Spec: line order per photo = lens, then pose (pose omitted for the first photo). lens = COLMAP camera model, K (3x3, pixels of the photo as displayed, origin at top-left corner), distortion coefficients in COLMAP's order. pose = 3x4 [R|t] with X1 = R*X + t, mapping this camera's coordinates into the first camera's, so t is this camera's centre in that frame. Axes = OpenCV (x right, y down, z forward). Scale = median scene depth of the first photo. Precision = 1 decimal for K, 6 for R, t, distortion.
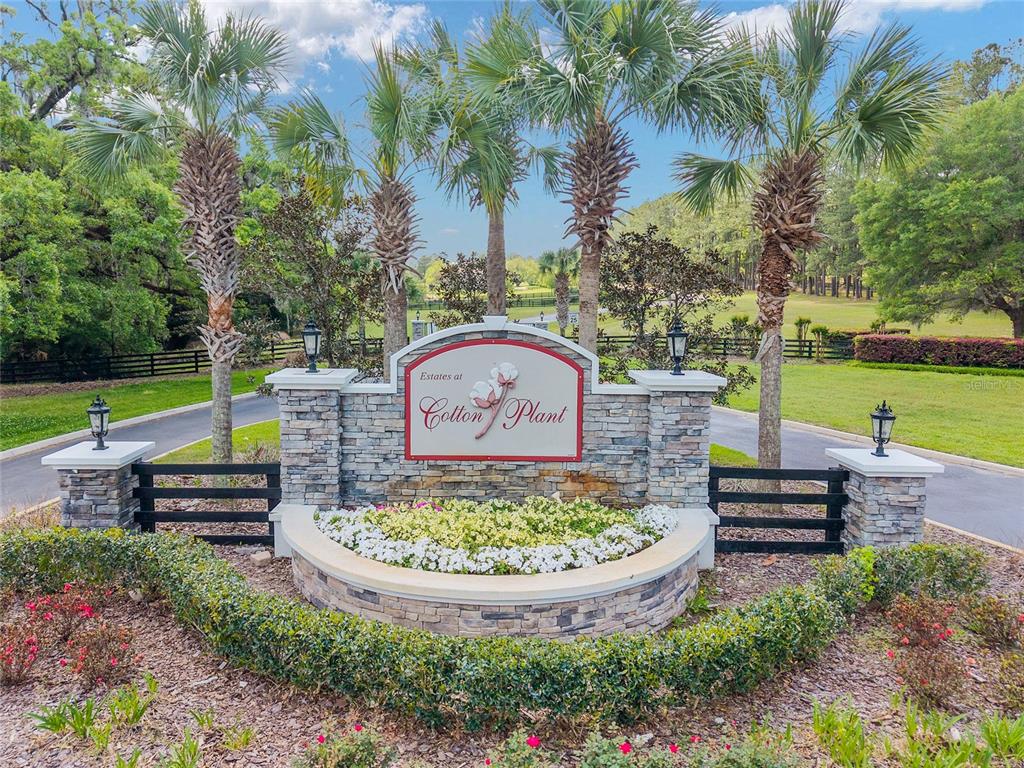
lens RADIAL K [[670.6, 0, 511.9], [0, 670.6, 390.0], [0, 0, 1]] dist [0.027074, -0.017991]
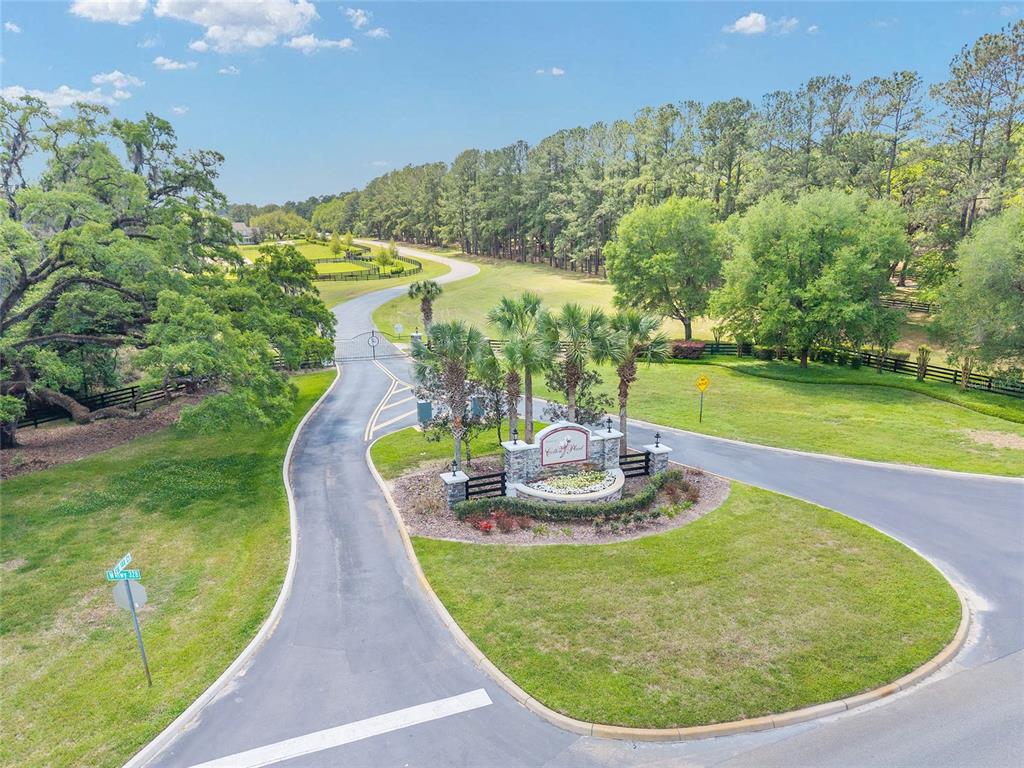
lens RADIAL K [[670.6, 0, 511.9], [0, 670.6, 390.0], [0, 0, 1]] dist [0.027074, -0.017991]
pose [[0.924206, -0.091785, 0.370700, -1.545115], [0.051384, 0.991749, 0.117450, -0.696993], [-0.378421, -0.089500, 0.921296, -2.084152]]
